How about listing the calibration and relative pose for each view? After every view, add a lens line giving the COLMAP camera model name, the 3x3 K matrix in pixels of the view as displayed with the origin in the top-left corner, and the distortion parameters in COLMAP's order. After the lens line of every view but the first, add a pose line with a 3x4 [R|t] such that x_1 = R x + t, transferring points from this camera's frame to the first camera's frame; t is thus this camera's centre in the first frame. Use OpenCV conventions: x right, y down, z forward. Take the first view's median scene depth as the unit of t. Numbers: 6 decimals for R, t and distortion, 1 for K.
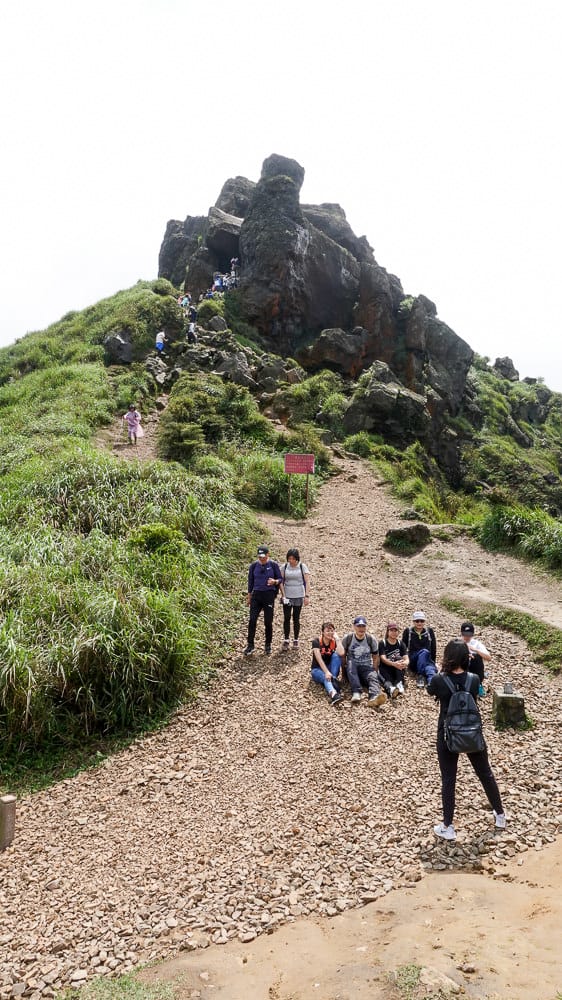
lens RADIAL K [[695.3, 0, 281.7], [0, 695.3, 502.6], [0, 0, 1]] dist [0.012609, -0.008643]
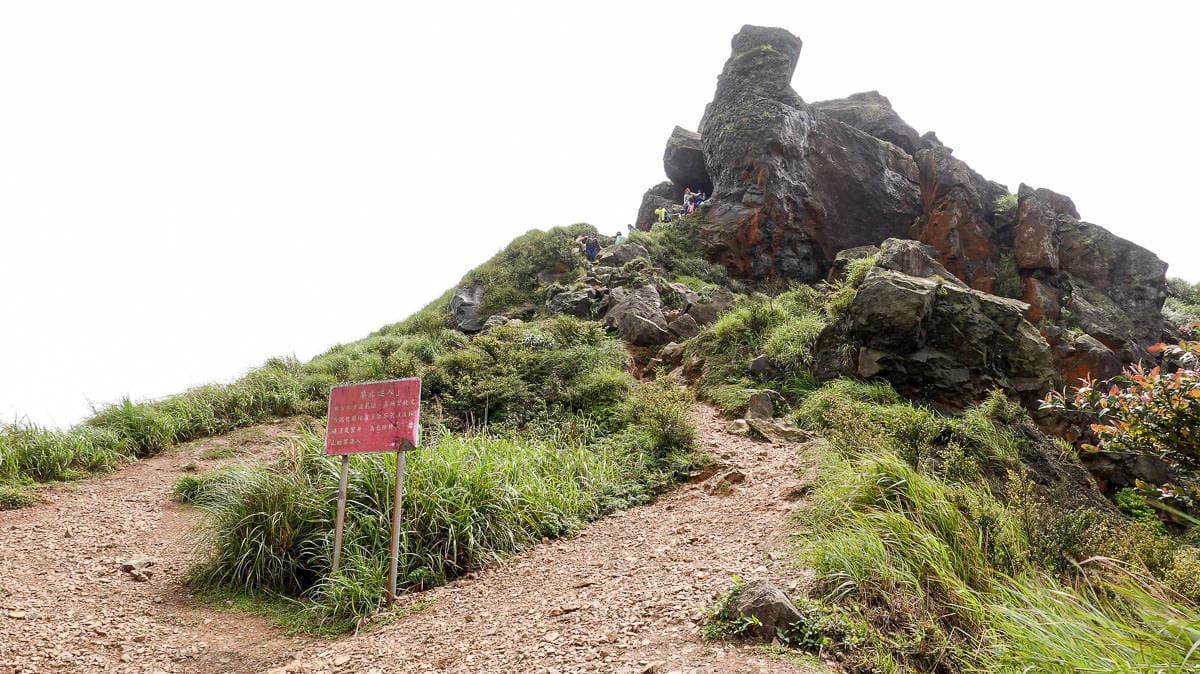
lens RADIAL K [[834.3, 0, 596.4], [0, 834.3, 335.2], [0, 0, 1]] dist [0.012609, -0.008643]
pose [[0.928929, -0.128032, -0.347417, 0.100221], [0.026936, 0.959193, -0.281465, 0.003778], [0.369276, 0.252103, 0.894471, 0.327048]]
